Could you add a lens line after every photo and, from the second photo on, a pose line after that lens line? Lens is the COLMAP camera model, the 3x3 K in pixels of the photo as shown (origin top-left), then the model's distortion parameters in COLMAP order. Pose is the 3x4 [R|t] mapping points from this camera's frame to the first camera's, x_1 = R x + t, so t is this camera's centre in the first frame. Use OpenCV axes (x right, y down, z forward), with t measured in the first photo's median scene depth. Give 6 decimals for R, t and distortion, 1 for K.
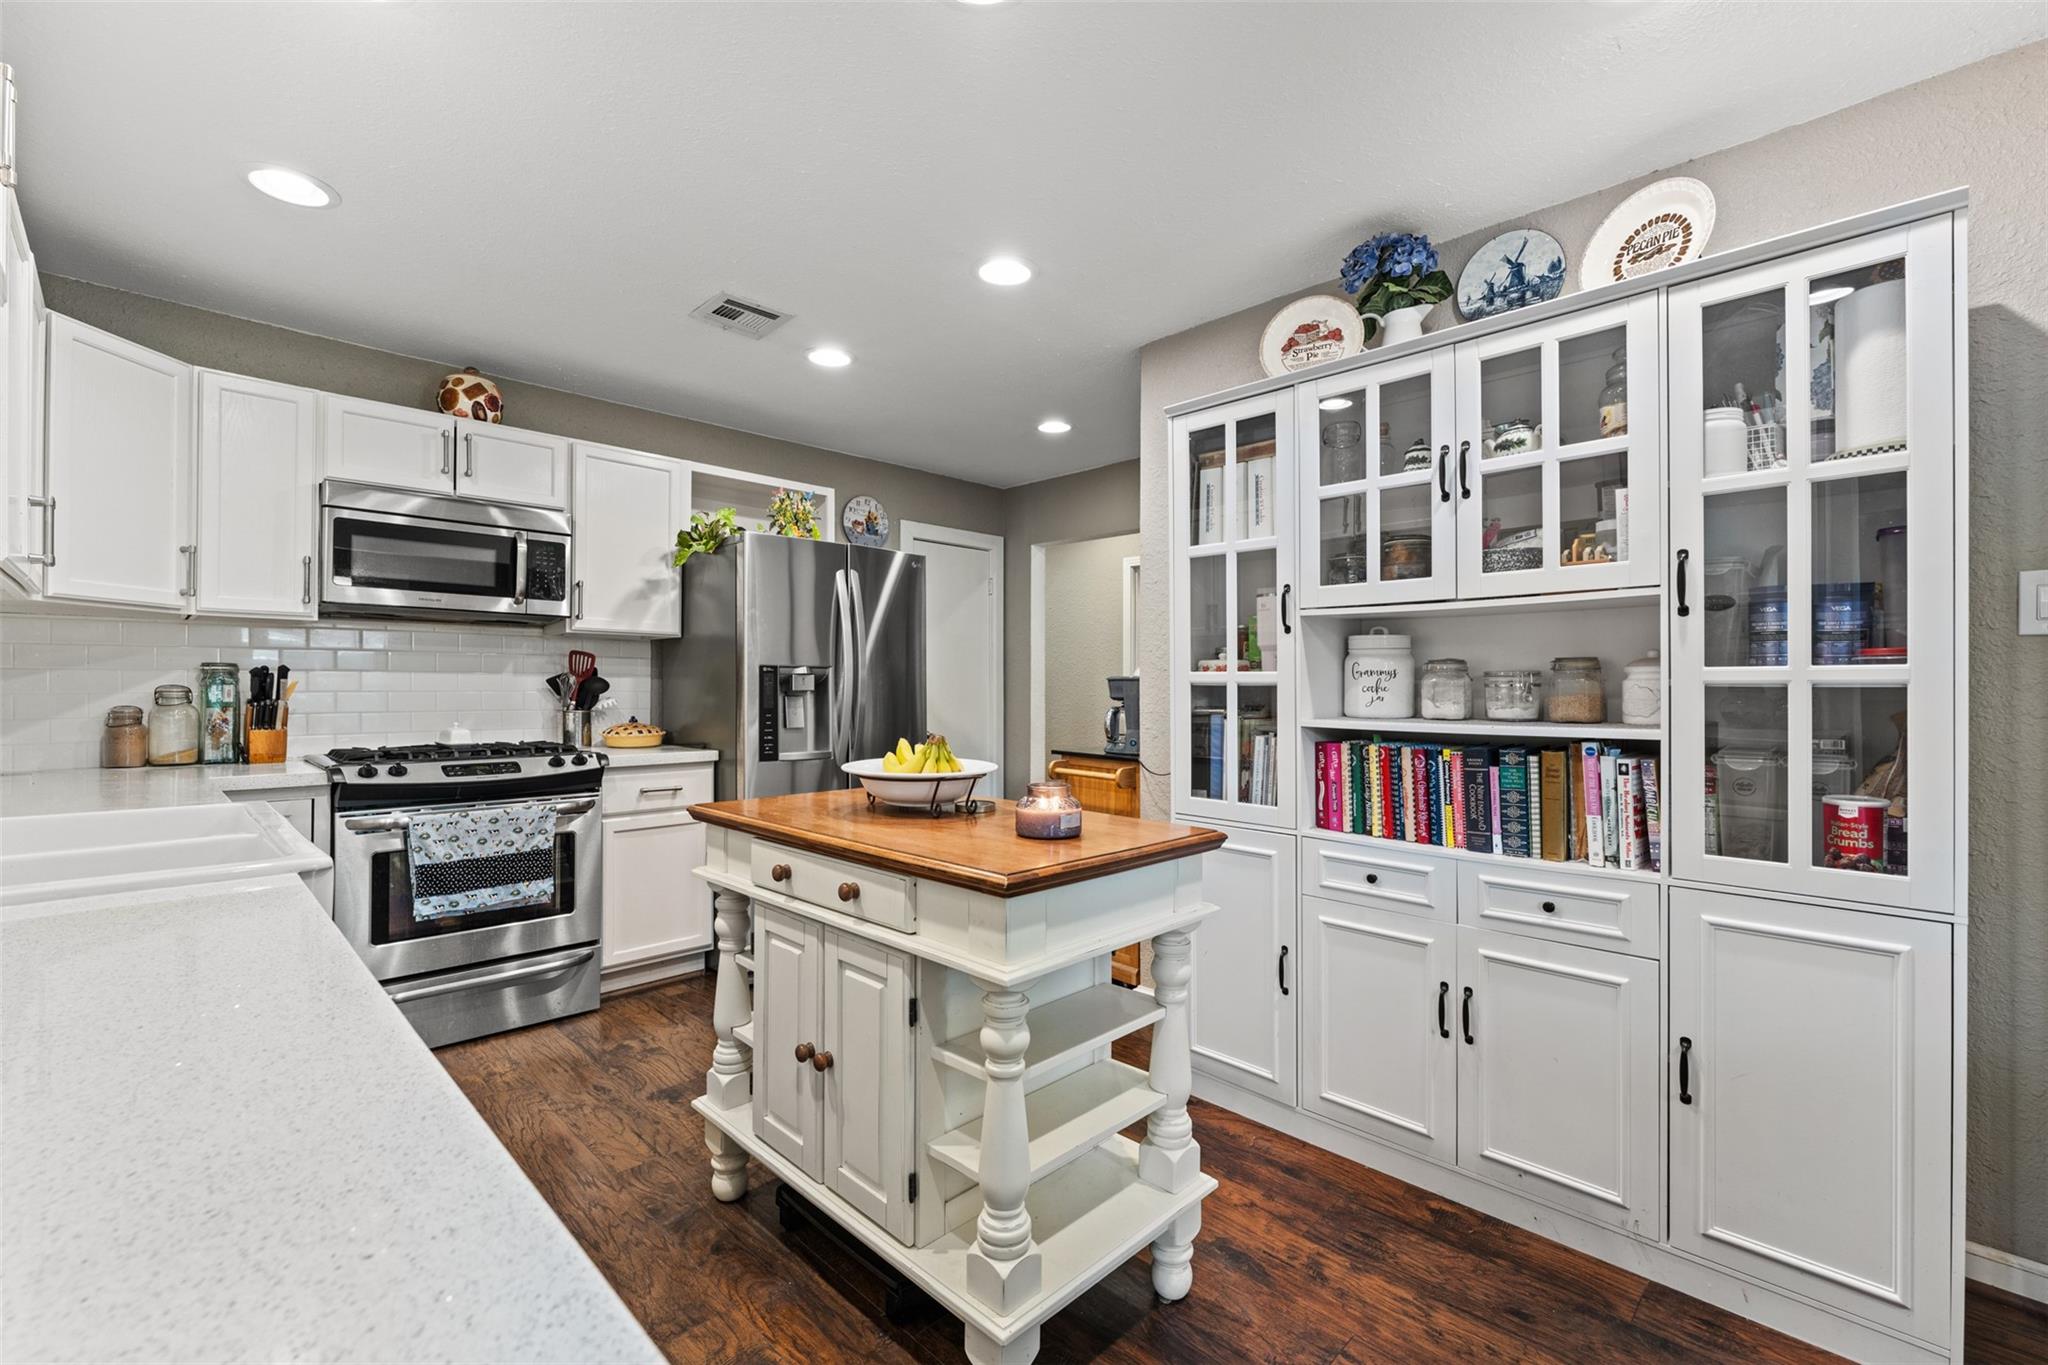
lens RADIAL K [[882.7, 0, 1017.0], [0, 882.7, 681.1], [0, 0, 1]] dist [0.004244, -0.000638]
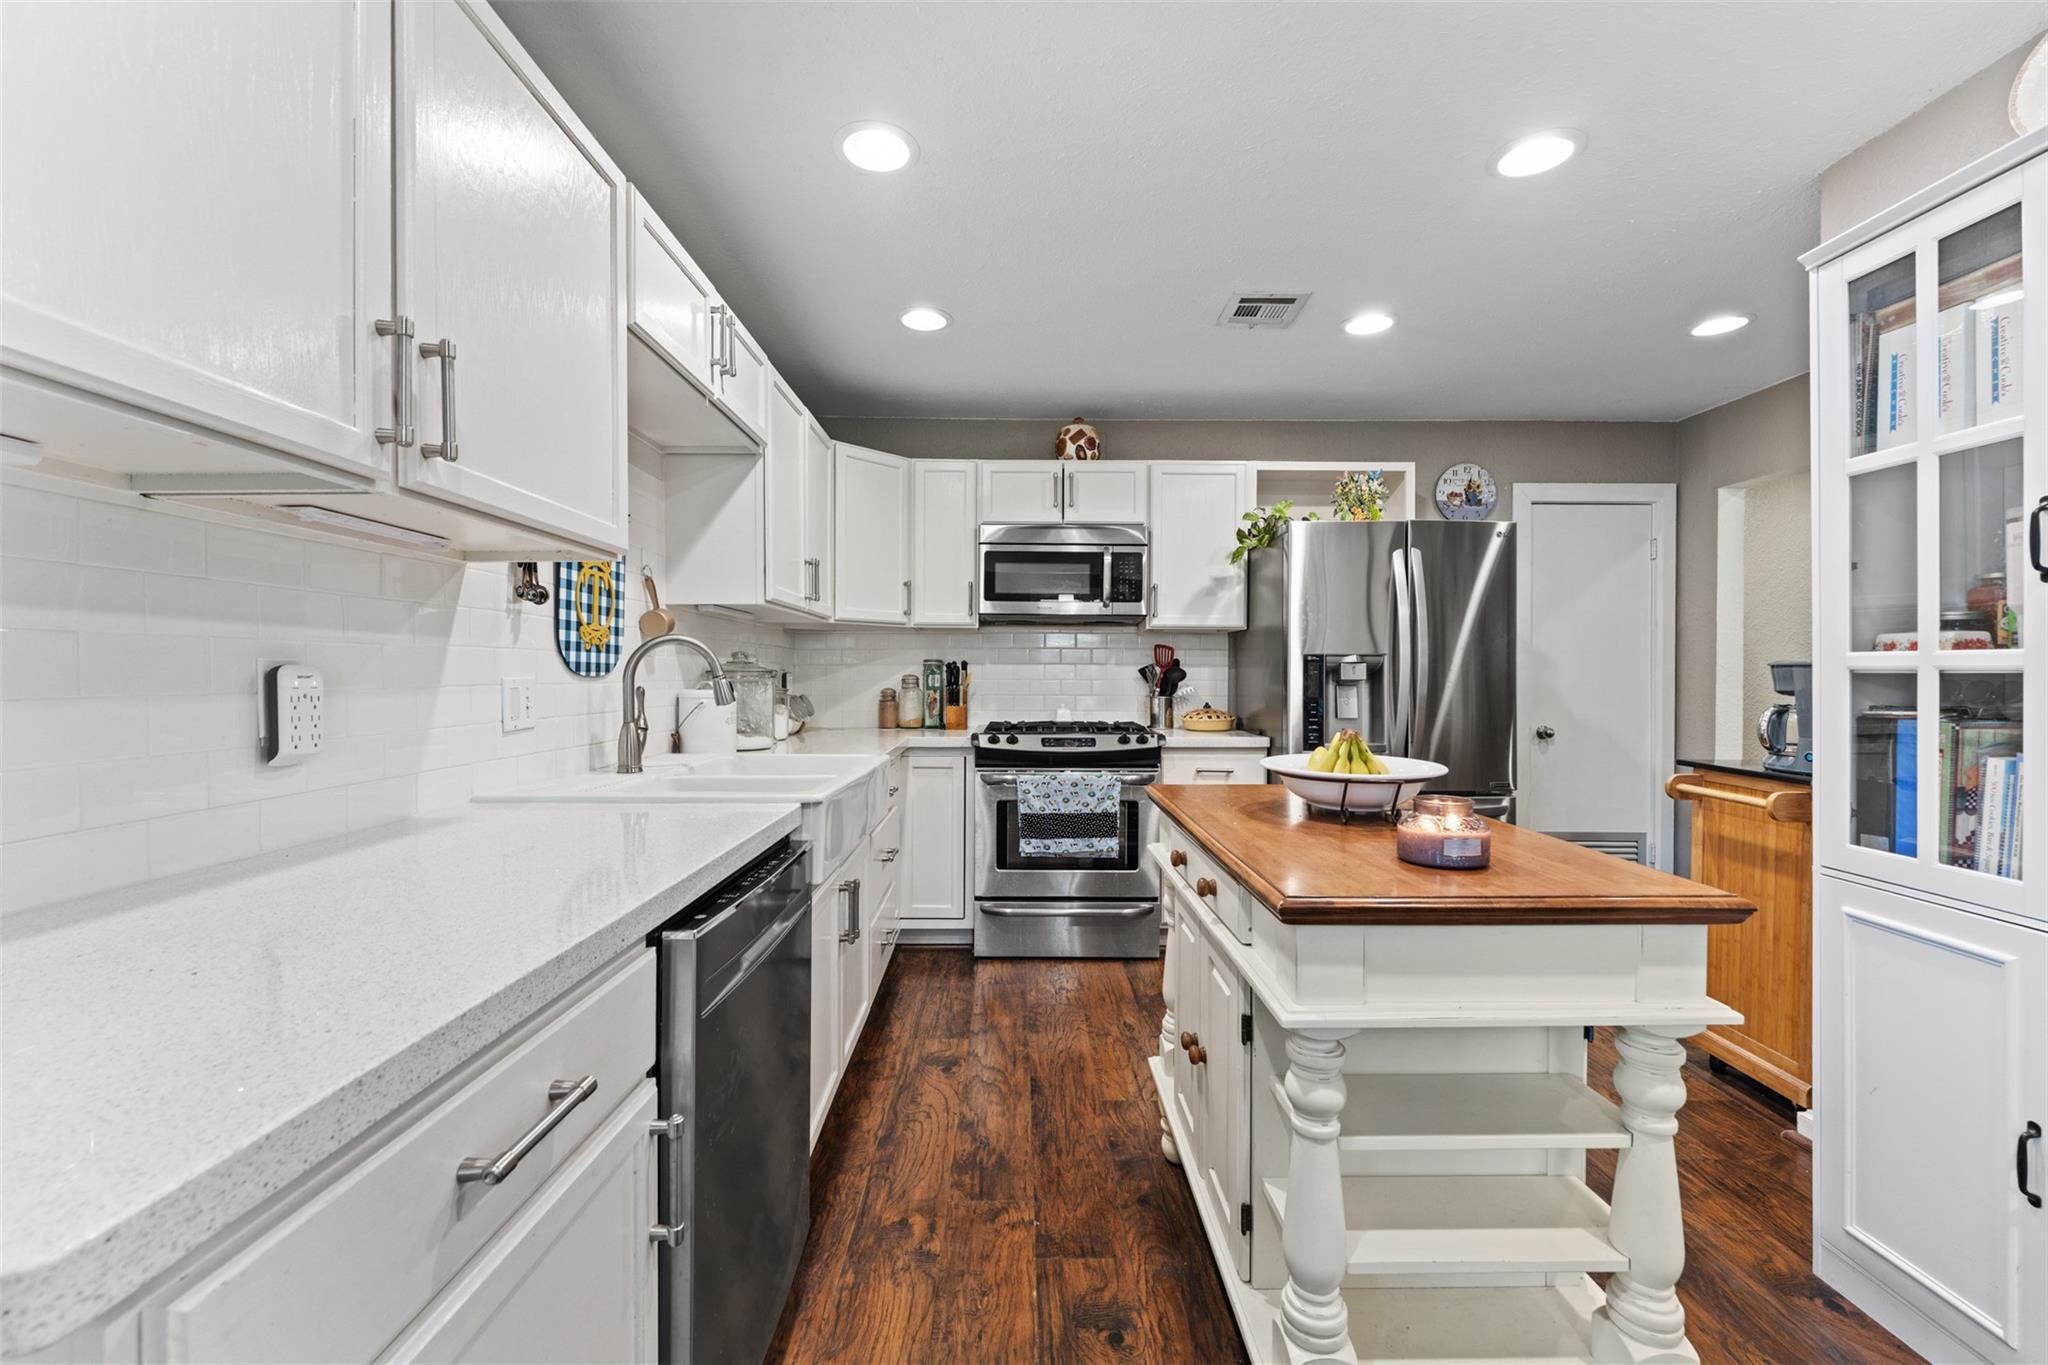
lens RADIAL K [[840.9, 0, 1027.1], [0, 840.9, 683.1], [0, 0, 1]] dist [0.005164, -0.000072]
pose [[0.715089, 0.005544, -0.699011, 0.180067], [0.004842, 0.999905, 0.012883, 0.001008], [0.699016, -0.012597, 0.714995, 0.119377]]
